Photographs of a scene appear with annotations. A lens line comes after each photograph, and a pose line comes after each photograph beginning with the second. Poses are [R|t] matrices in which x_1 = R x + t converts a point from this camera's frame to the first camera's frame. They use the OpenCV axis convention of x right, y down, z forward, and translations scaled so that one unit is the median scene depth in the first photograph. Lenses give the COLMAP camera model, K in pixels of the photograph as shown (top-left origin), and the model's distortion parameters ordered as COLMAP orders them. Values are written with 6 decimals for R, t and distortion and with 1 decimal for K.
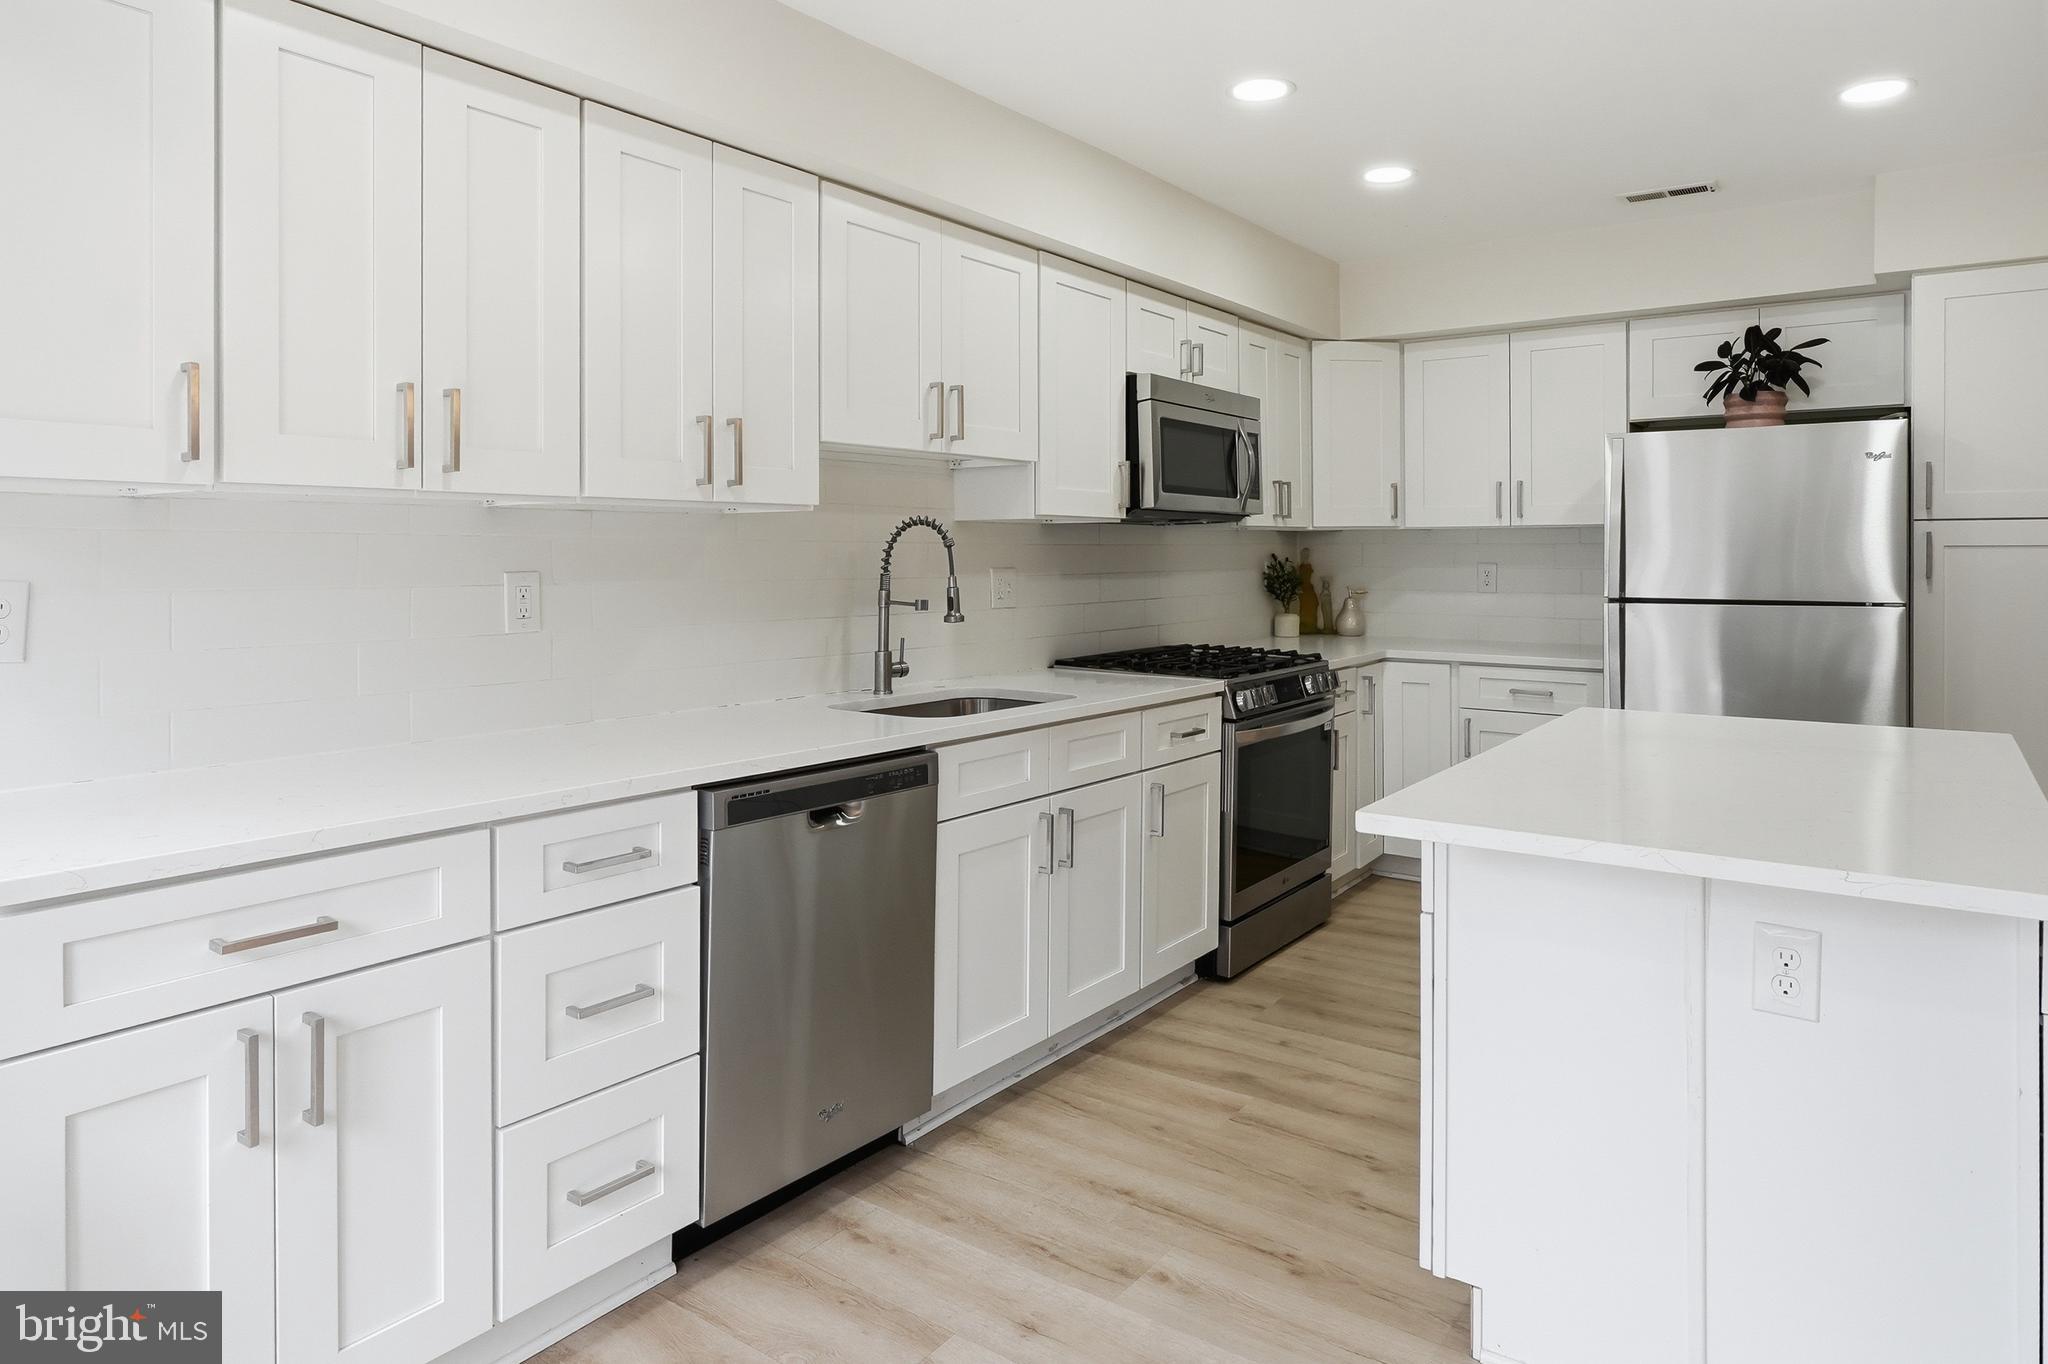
lens RADIAL K [[1234.0, 0, 956.3], [0, 1234.0, 549.2], [0, 0, 1]] dist [-0.008861, 0.004104]
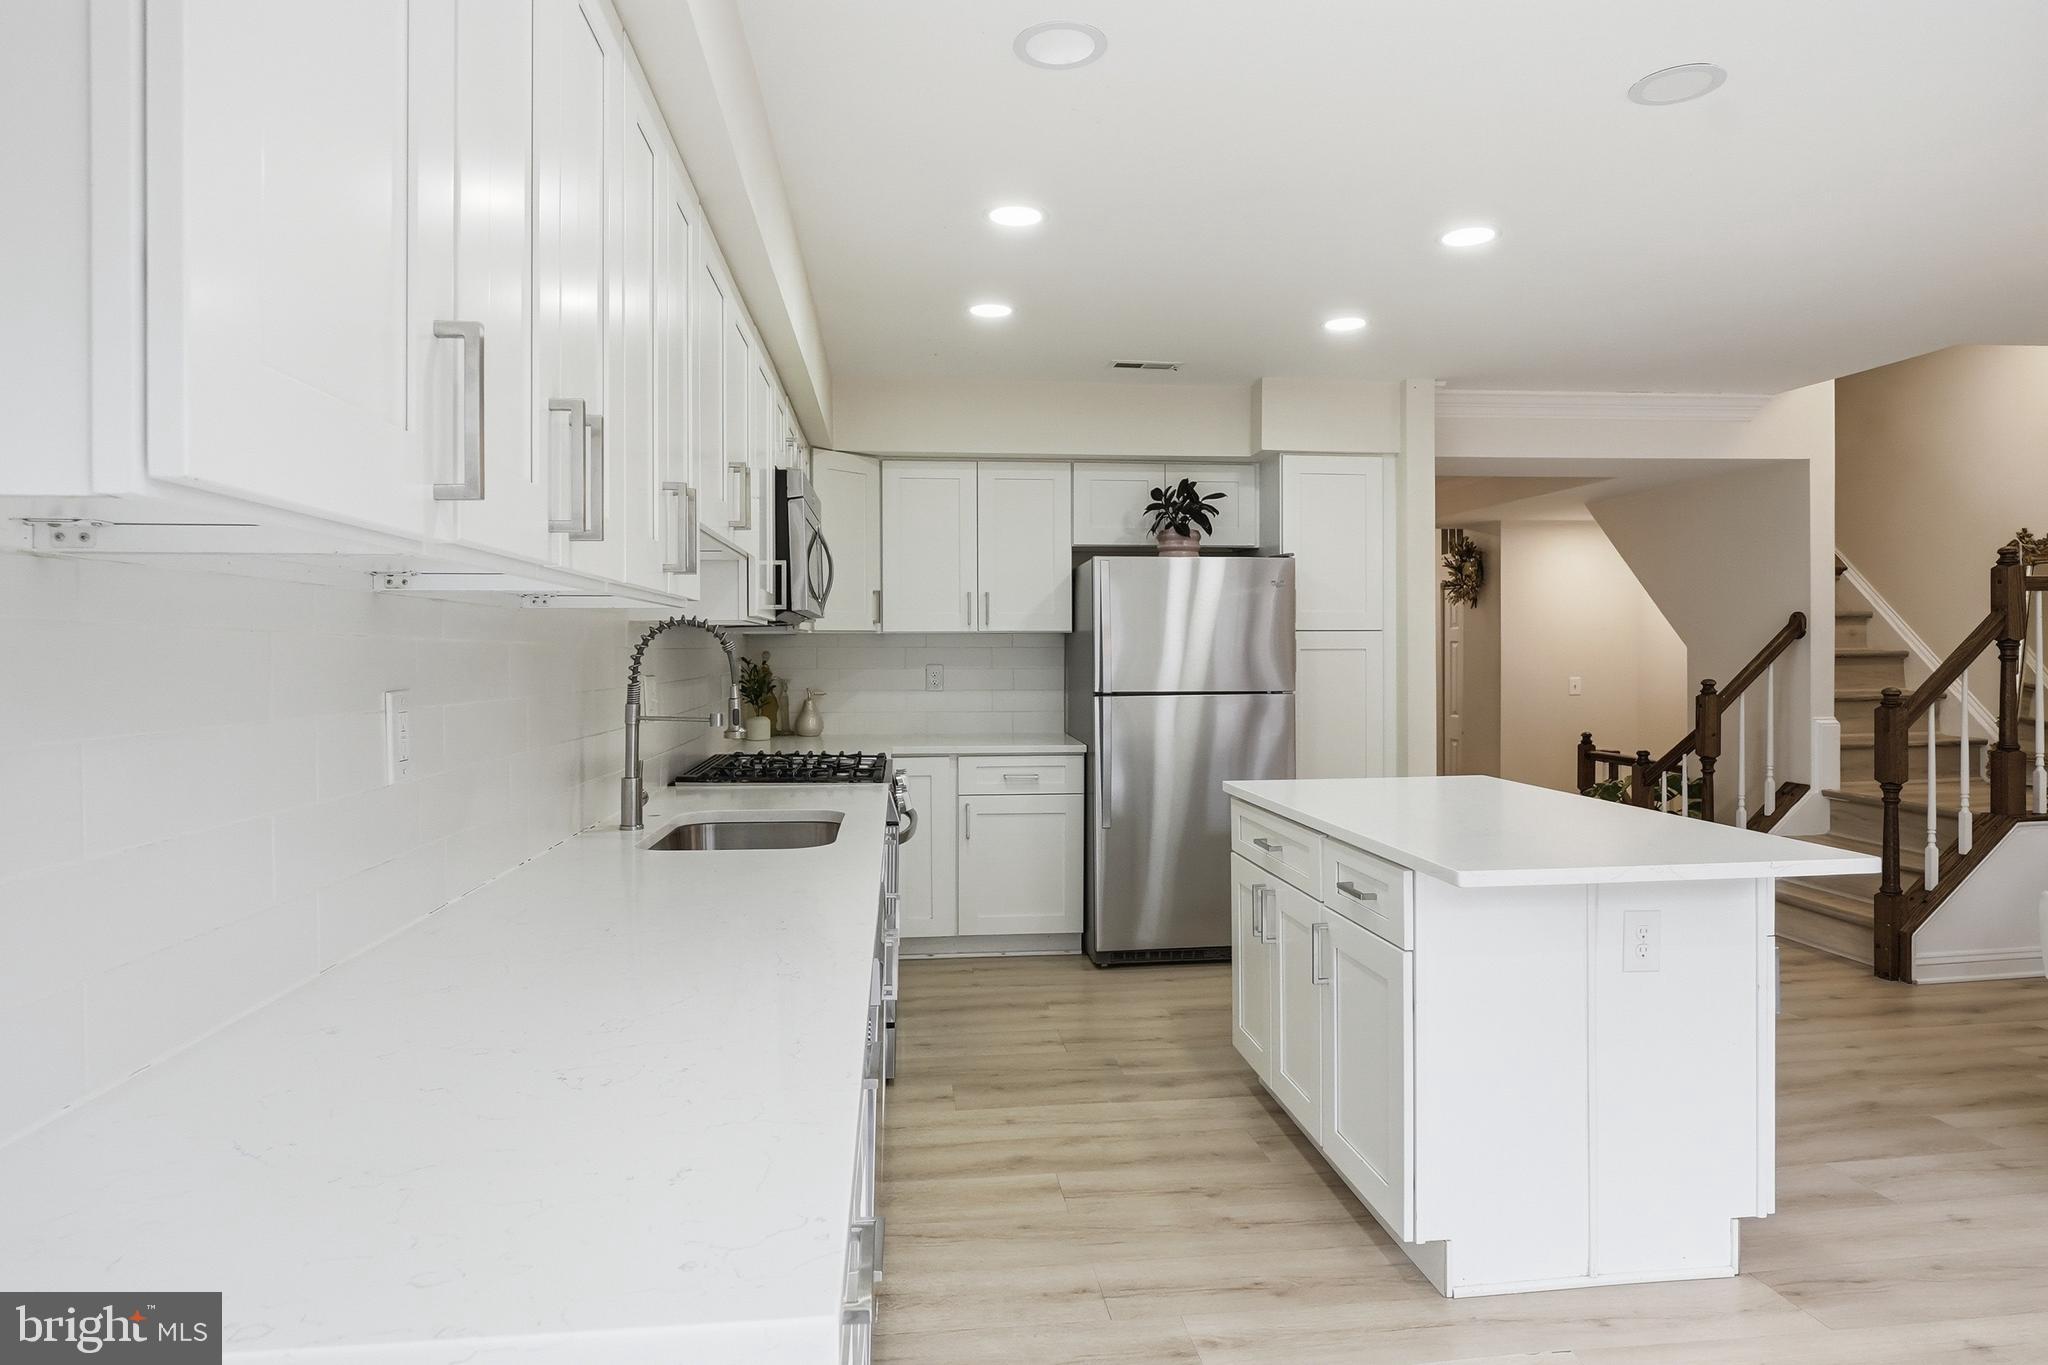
lens RADIAL K [[1234.0, 0, 984.8], [0, 1234.0, 651.4], [0, 0, 1]] dist [-0.008861, 0.004104]
pose [[0.730038, -0.002090, 0.683404, -0.386788], [0.001343, 0.999998, 0.001625, -0.002881], [-0.683406, -0.000268, 0.730039, 0.200127]]
